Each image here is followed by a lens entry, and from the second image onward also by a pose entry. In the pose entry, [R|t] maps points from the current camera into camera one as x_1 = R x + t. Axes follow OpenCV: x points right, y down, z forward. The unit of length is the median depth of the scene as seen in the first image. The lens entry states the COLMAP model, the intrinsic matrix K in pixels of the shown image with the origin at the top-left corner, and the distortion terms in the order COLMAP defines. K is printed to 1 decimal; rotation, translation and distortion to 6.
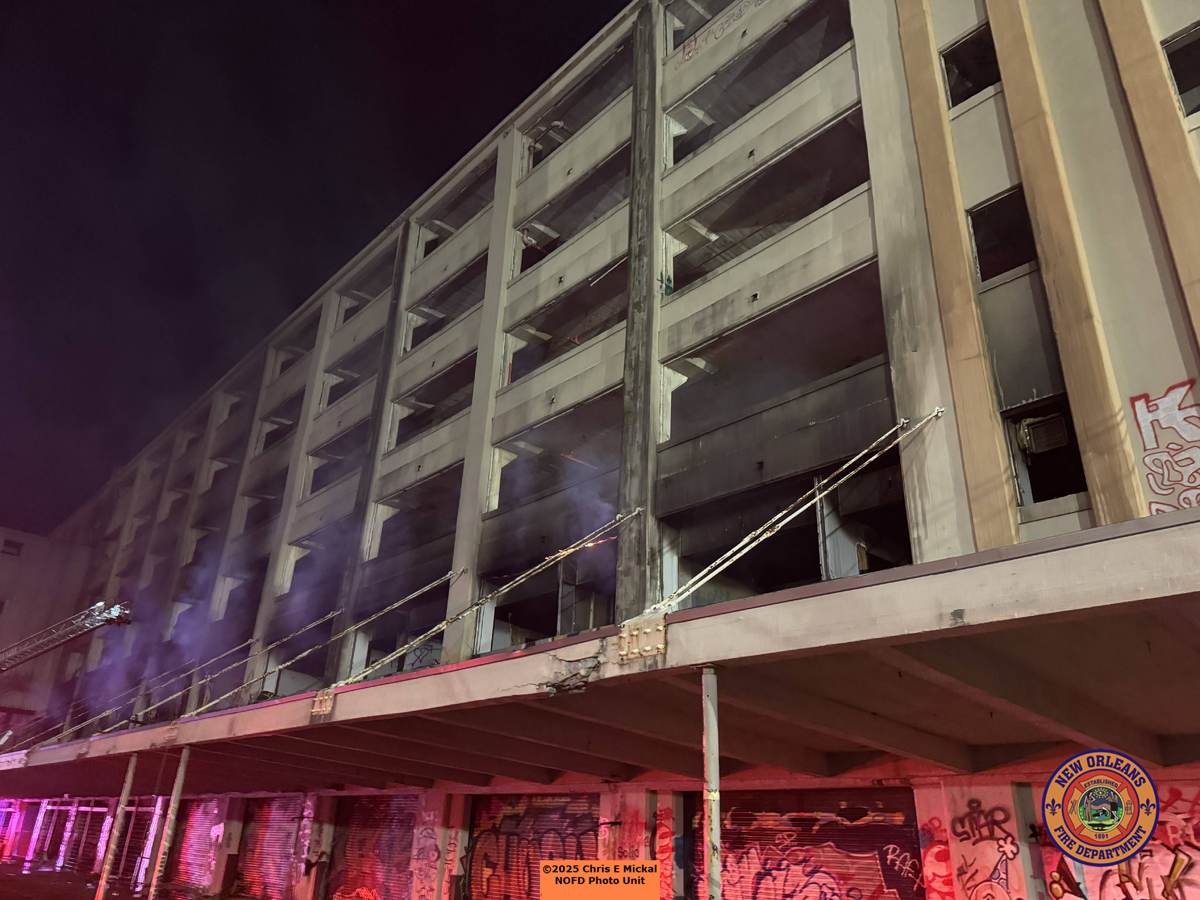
lens RADIAL K [[833.6, 0, 609.3], [0, 833.6, 450.1], [0, 0, 1]] dist [0.152898, -0.281387]
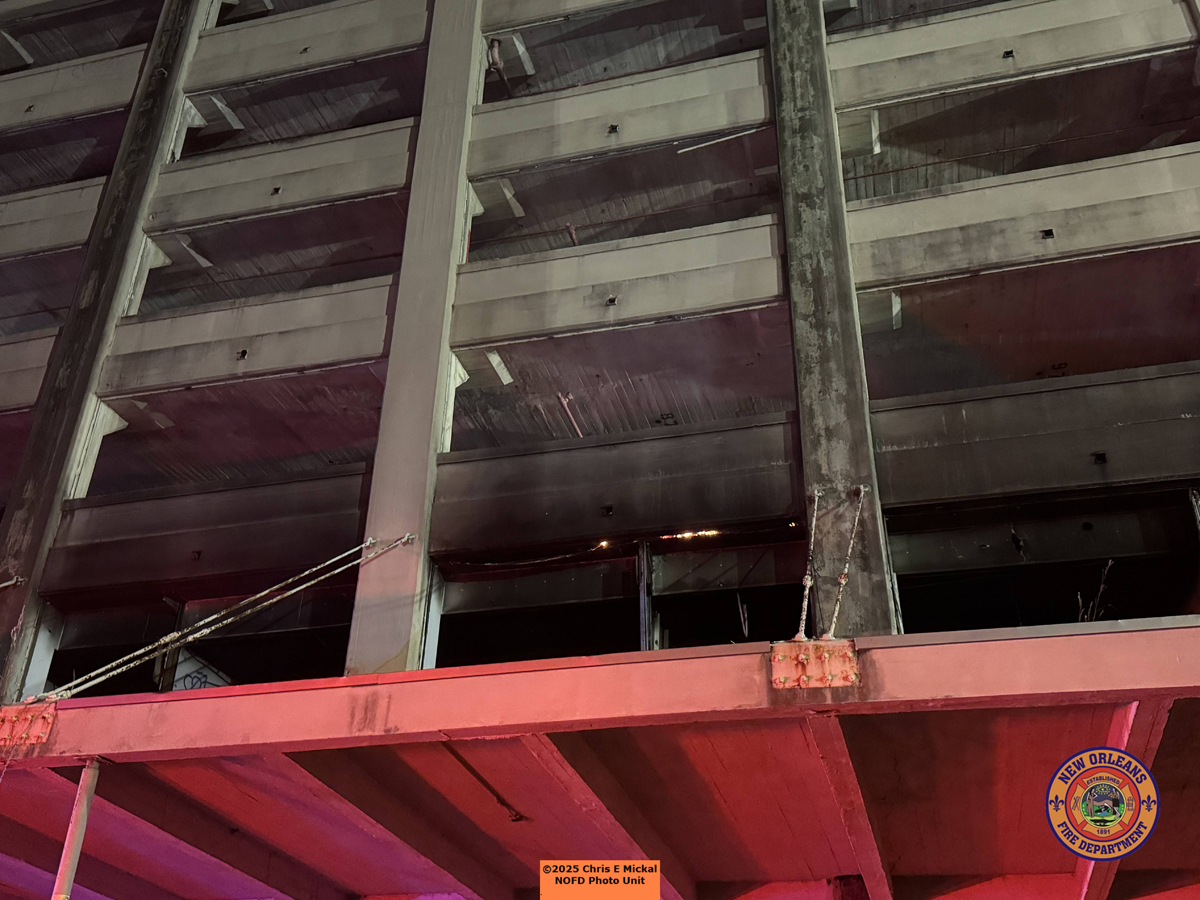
lens RADIAL K [[1130.0, 0, 600.0], [0, 1130.0, 450.0], [0, 0, 1]] dist [0.221027, -0.481894]
pose [[0.845109, 0.253089, 0.470890, -0.518343], [-0.210568, 0.967219, -0.141943, 0.196551], [-0.491378, 0.020803, 0.870698, 0.319631]]
